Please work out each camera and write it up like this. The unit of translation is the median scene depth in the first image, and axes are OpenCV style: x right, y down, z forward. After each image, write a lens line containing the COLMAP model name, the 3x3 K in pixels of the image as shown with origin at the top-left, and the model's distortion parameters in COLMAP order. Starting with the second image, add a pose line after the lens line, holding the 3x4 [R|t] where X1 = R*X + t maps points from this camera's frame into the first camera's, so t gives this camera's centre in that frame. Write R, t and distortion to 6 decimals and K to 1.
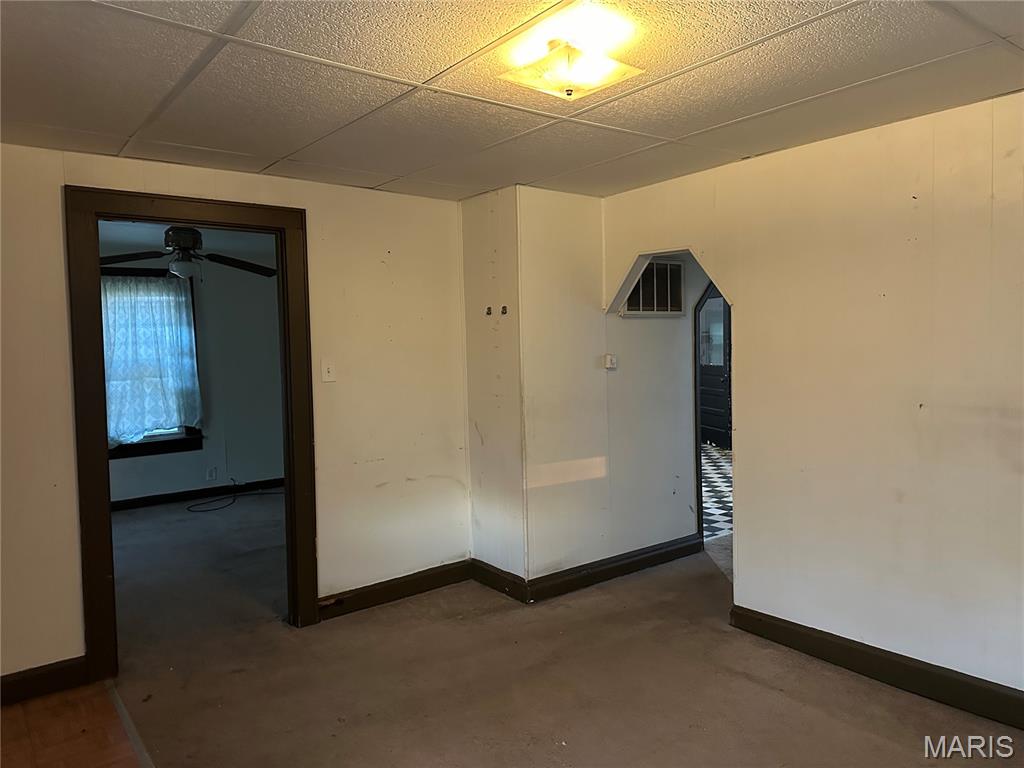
lens RADIAL K [[718.5, 0, 512.0], [0, 718.5, 384.0], [0, 0, 1]] dist [0.005080, -0.000119]
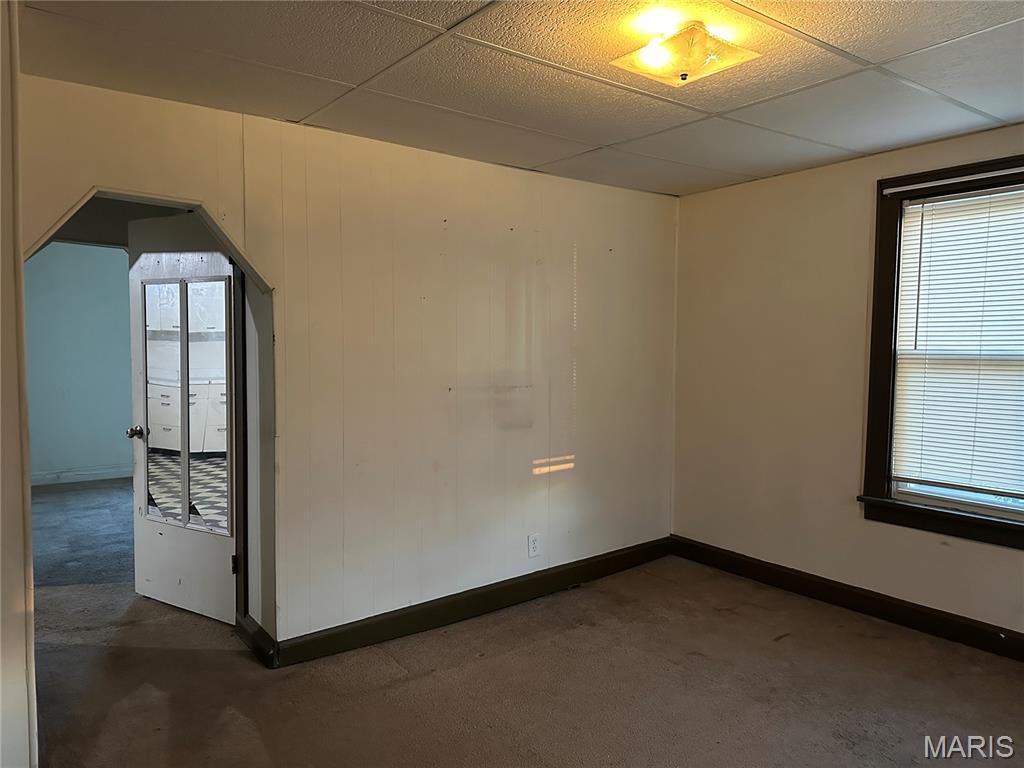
lens RADIAL K [[718.5, 0, 512.0], [0, 718.5, 384.0], [0, 0, 1]] dist [0.005080, -0.000119]
pose [[-0.009185, -0.033493, 0.999397, -0.646302], [0.049071, 0.998220, 0.033904, -0.014848], [-0.998753, 0.049353, -0.007525, 0.873606]]
